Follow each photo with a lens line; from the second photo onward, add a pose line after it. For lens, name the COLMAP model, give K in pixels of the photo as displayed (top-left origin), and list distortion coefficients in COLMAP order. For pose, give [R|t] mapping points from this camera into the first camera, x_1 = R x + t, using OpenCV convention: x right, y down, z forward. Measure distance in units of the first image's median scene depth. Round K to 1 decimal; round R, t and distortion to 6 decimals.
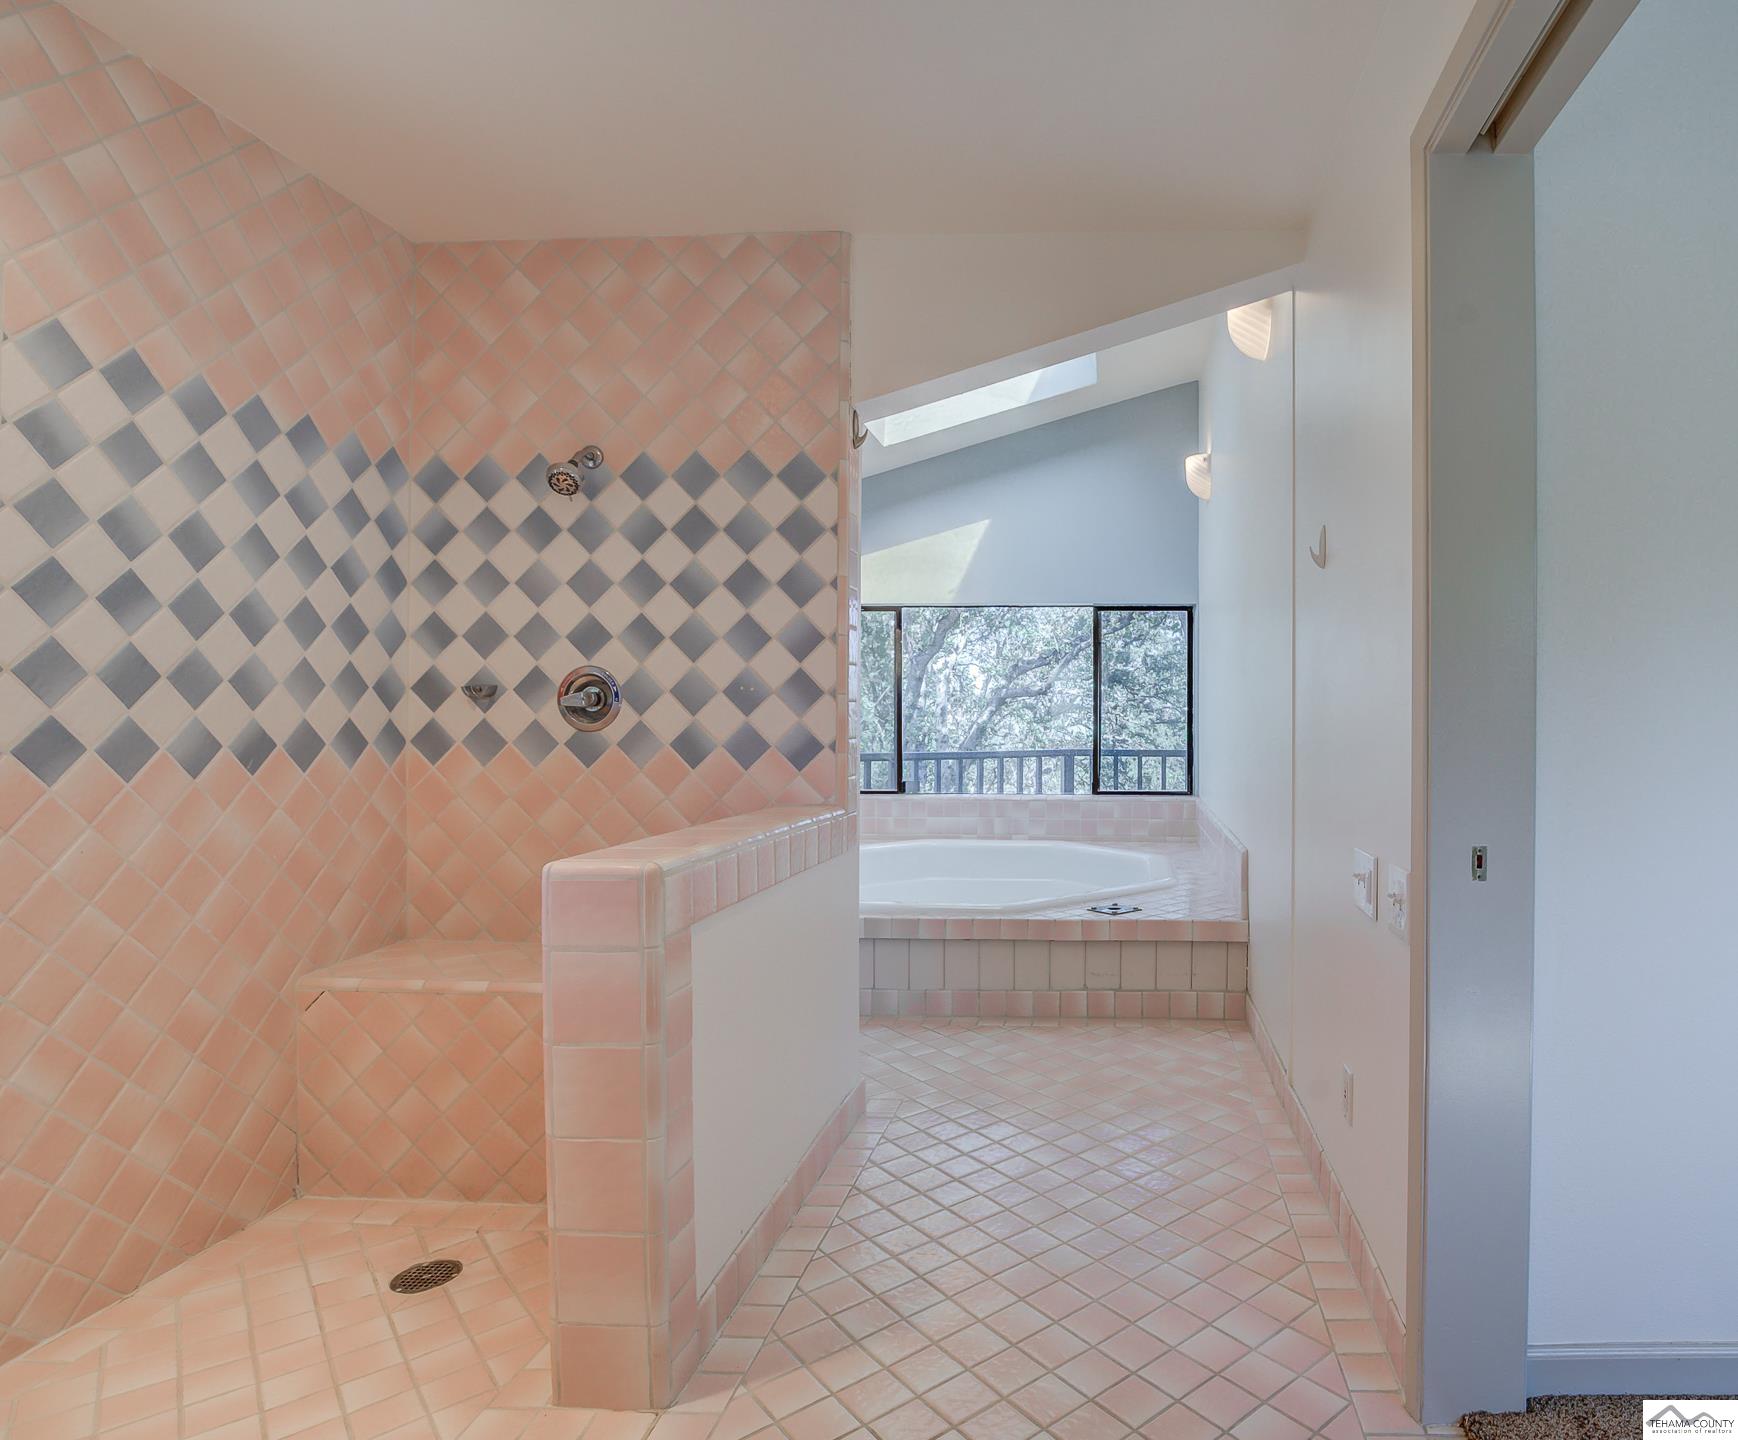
lens RADIAL K [[945.7, 0, 869.0], [0, 945.7, 720.0], [0, 0, 1]] dist [-0.000448, -0.000058]
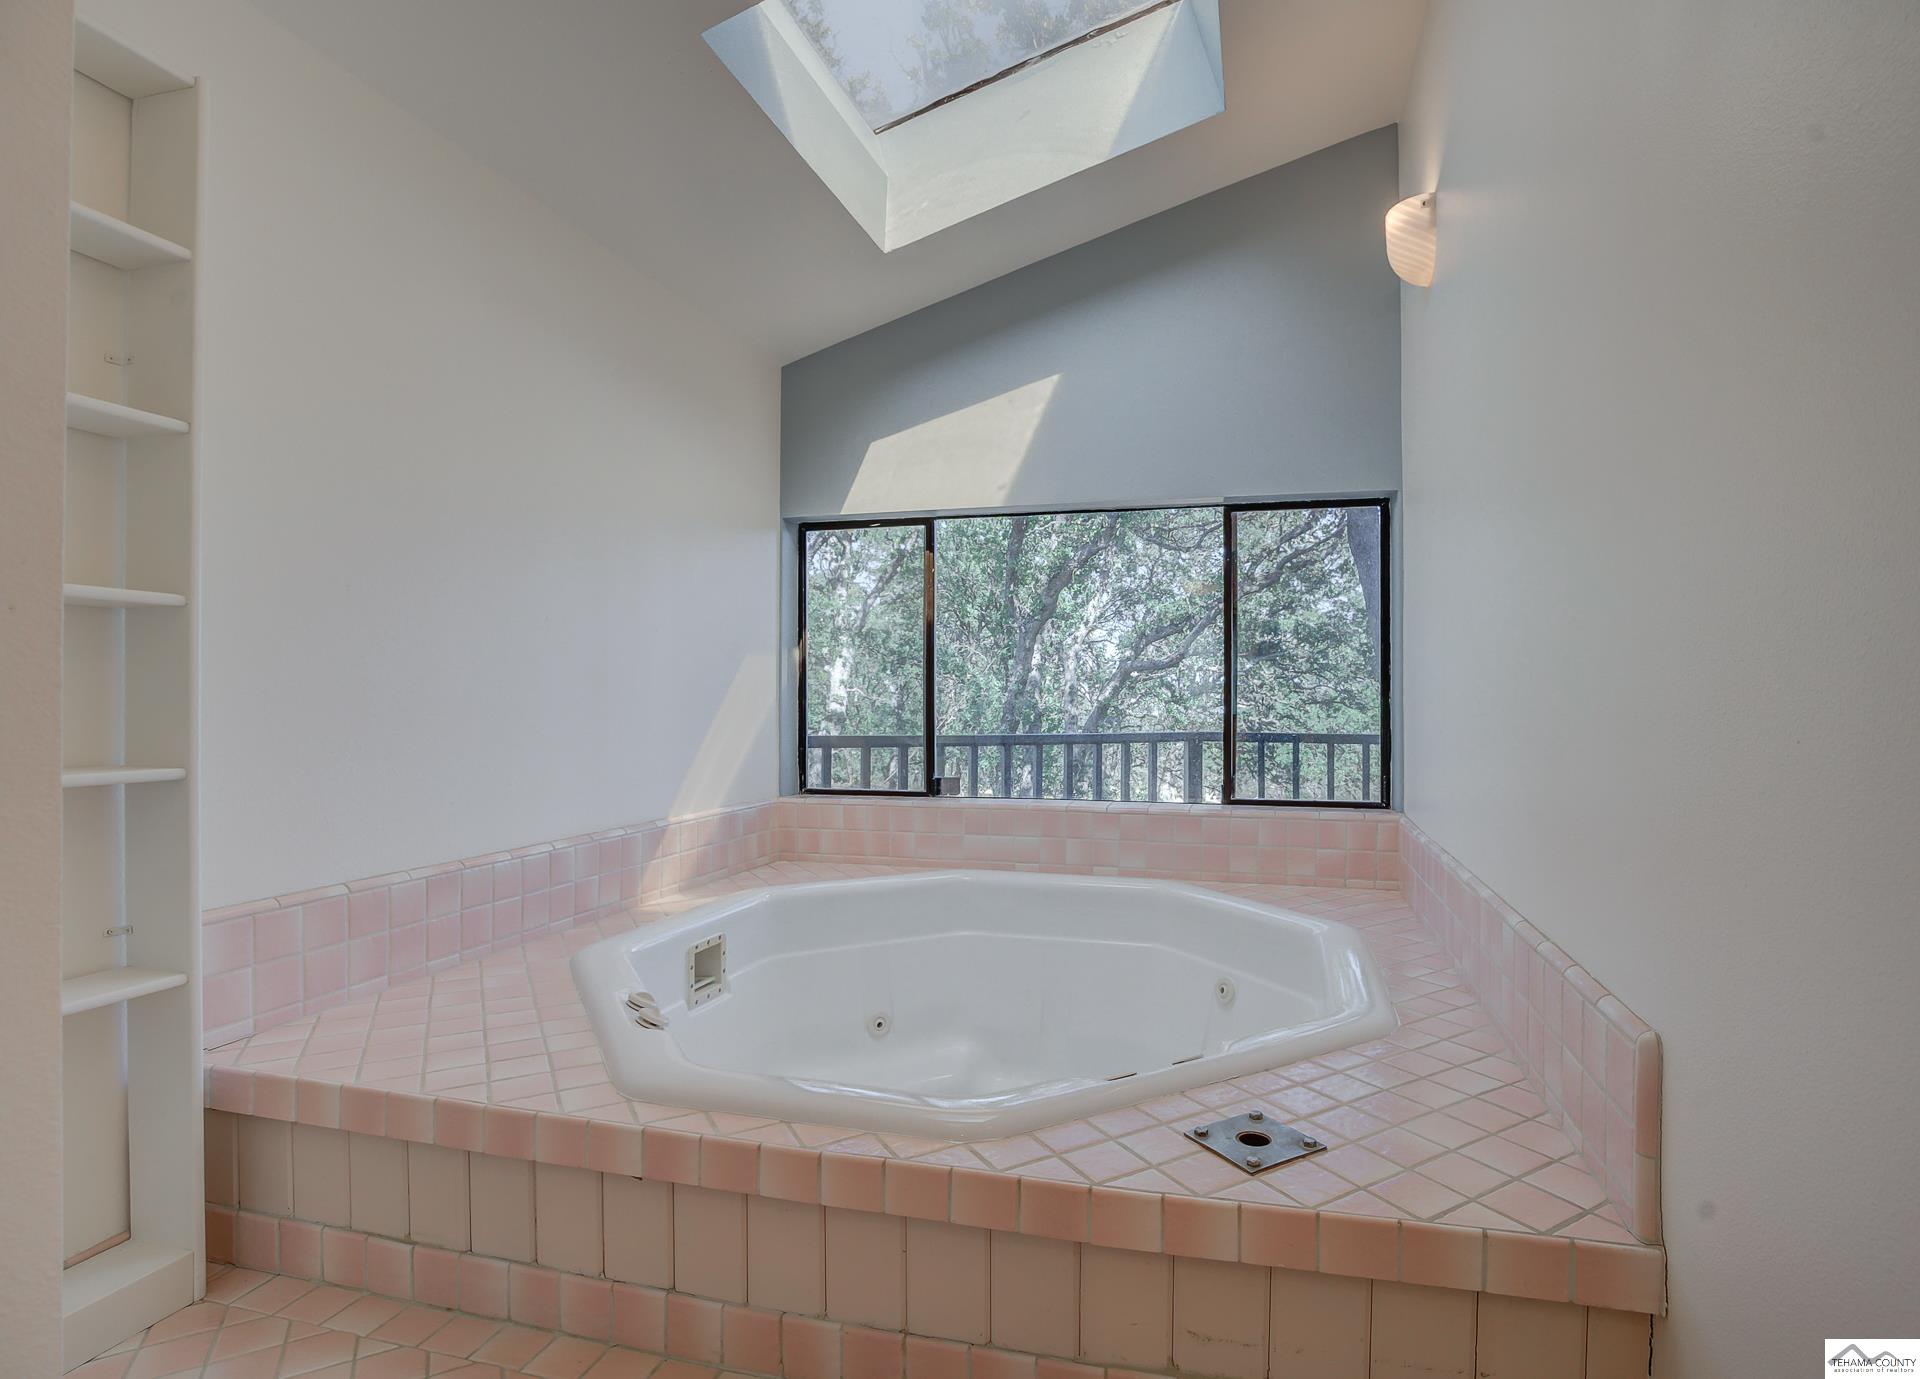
lens RADIAL K [[835.3, 0, 960.0], [0, 835.3, 689.5], [0, 0, 1]] dist [-0.029329, -0.000130]
pose [[0.995644, 0.003963, -0.093155, 0.077870], [-0.005580, 0.999838, -0.017104, 0.008793], [0.093073, 0.017549, 0.995505, 0.297191]]
